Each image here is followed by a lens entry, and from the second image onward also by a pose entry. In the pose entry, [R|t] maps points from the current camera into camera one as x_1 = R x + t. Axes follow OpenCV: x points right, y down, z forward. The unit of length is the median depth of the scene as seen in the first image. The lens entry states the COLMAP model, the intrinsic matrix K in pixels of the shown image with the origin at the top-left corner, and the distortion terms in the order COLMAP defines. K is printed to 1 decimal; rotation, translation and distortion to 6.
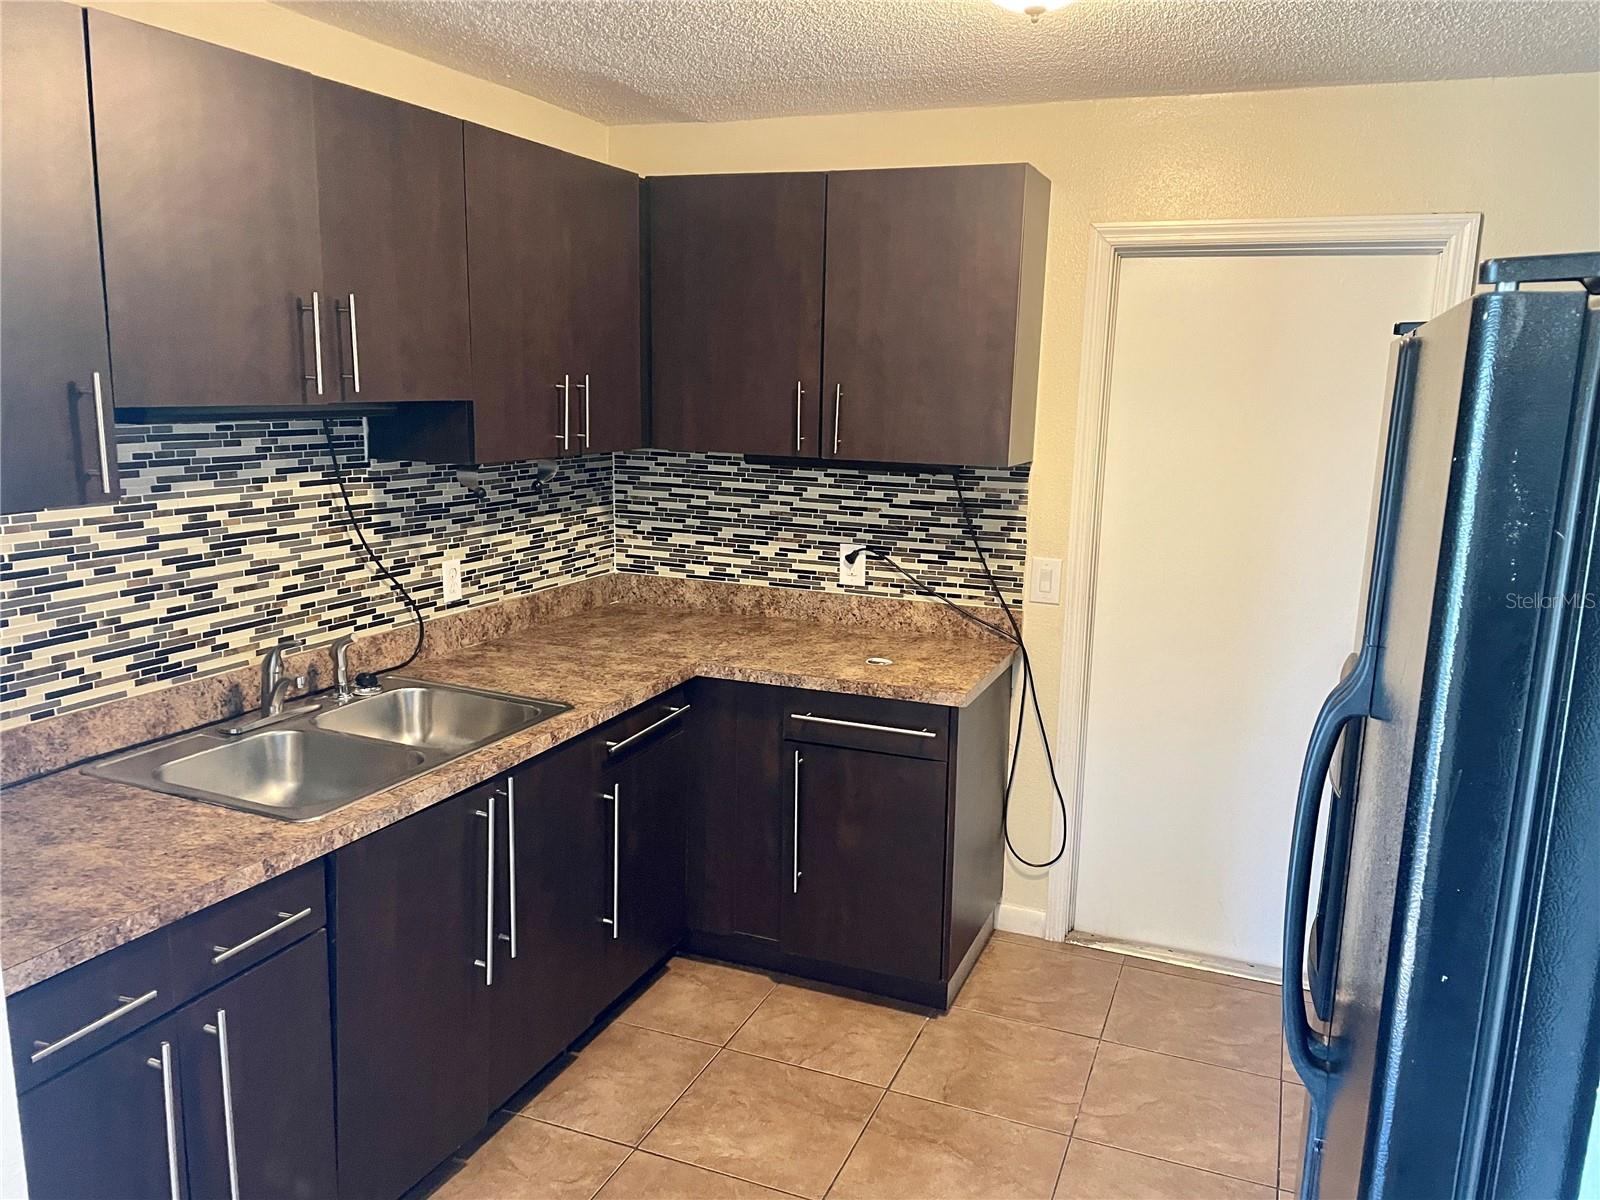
lens RADIAL K [[1206.4, 0, 810.8], [0, 1206.4, 604.1], [0, 0, 1]] dist [0.096817, -0.133964]
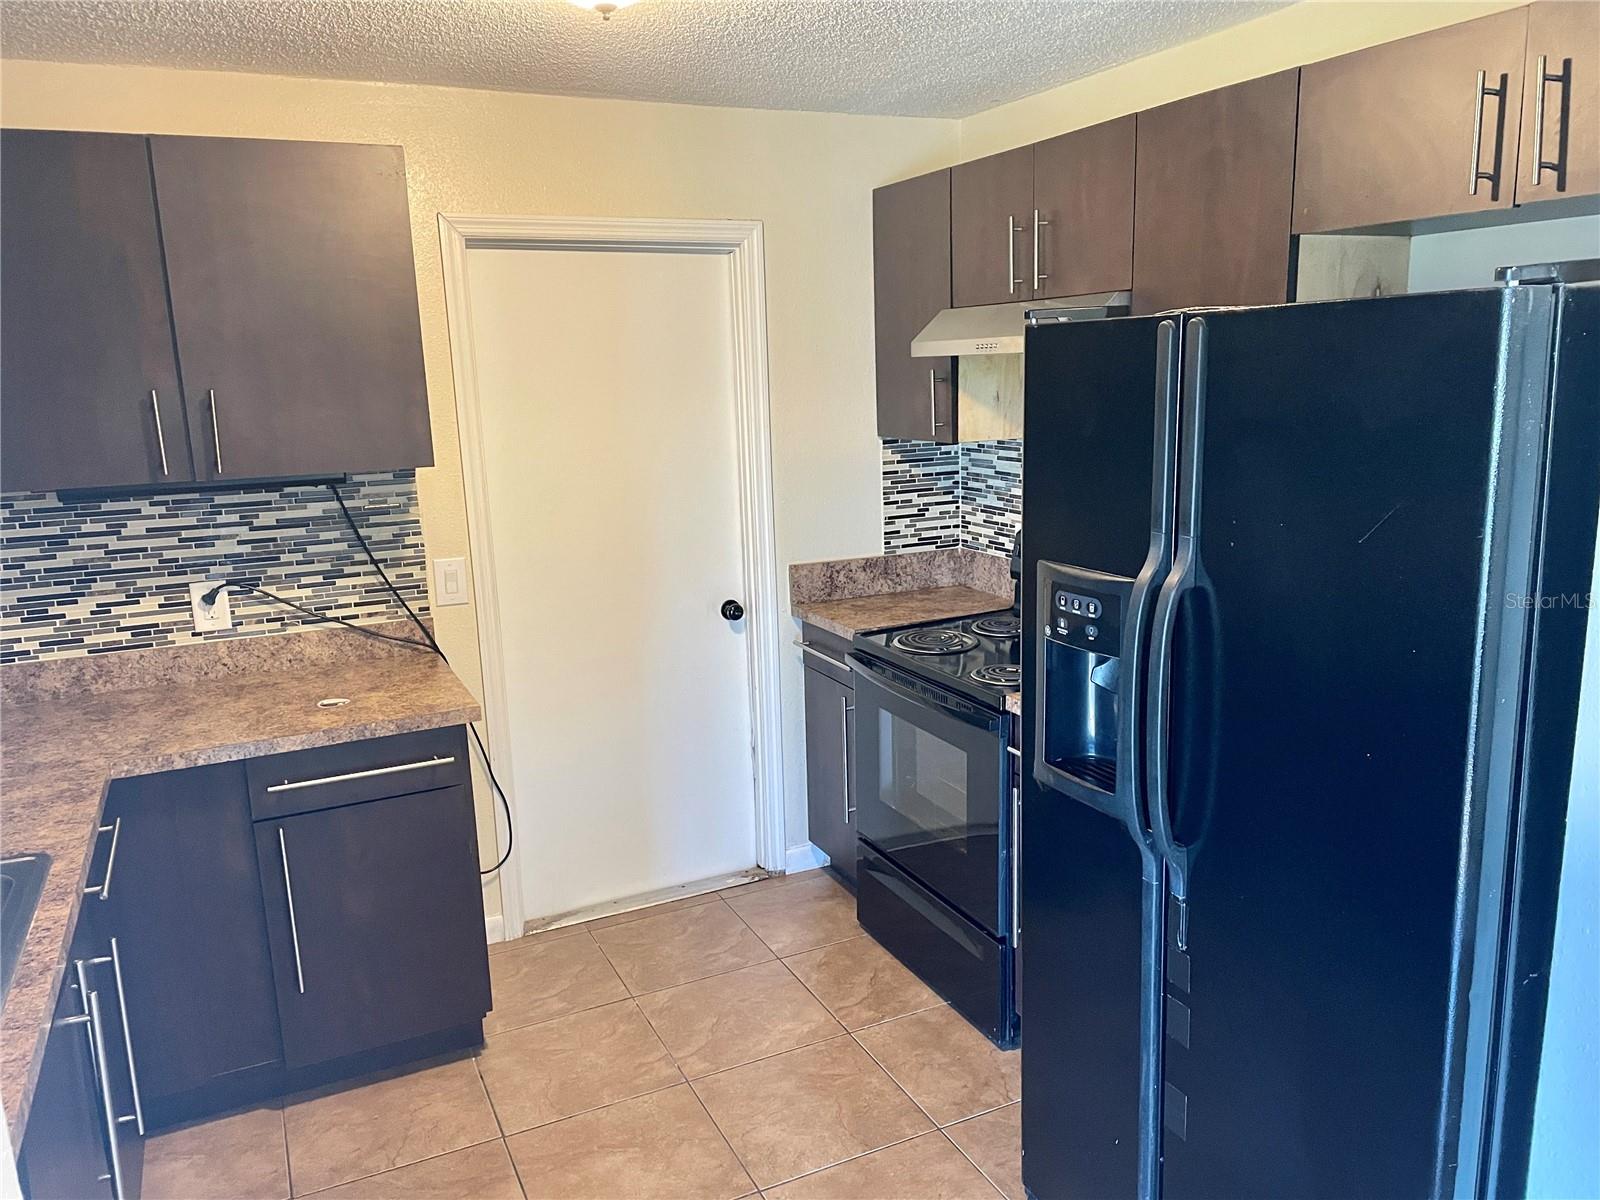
lens RADIAL K [[1206.4, 0, 810.8], [0, 1206.4, 604.1], [0, 0, 1]] dist [0.096817, -0.133964]
pose [[0.672627, -0.189611, 0.715276, -0.298261], [0.183108, 0.979201, 0.087385, -0.032817], [-0.716969, 0.072195, 0.693357, 0.120650]]
